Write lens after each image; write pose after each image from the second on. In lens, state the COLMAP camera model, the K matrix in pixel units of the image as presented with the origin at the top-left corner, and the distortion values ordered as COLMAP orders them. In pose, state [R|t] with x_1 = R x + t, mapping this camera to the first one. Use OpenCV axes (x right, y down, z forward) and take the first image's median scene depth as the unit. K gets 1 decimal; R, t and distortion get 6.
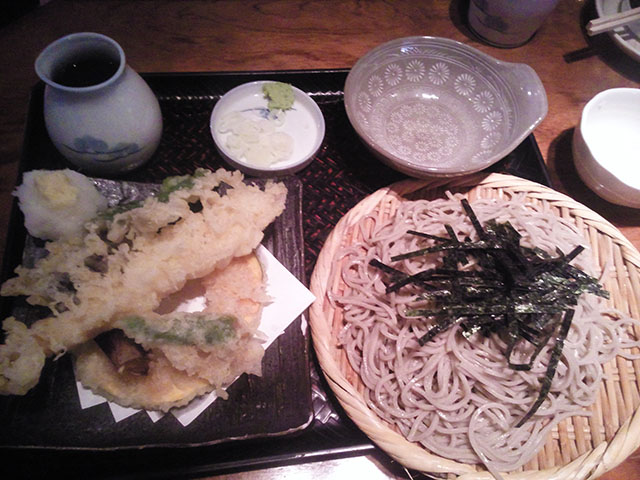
lens RADIAL K [[530.6, 0, 317.7], [0, 530.6, 252.9], [0, 0, 1]] dist [0.102316, -0.146087]
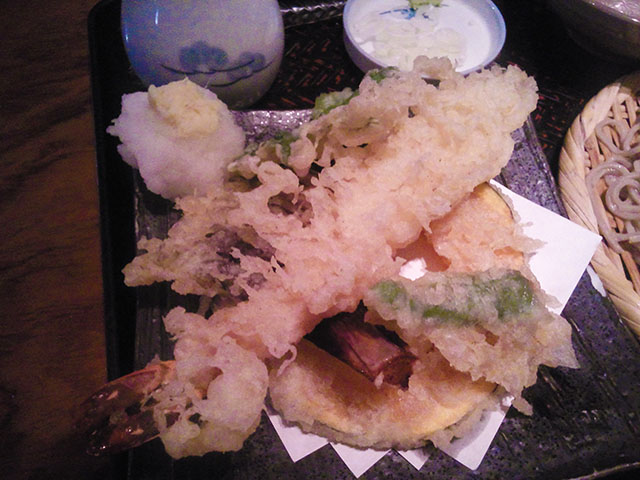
lens RADIAL K [[530.6, 0, 317.7], [0, 530.6, 252.9], [0, 0, 1]] dist [0.102316, -0.146087]
pose [[0.991224, -0.130038, 0.023766, -0.388157], [0.130863, 0.990698, -0.037305, 0.092157], [-0.018694, 0.040087, 0.999021, 0.413988]]
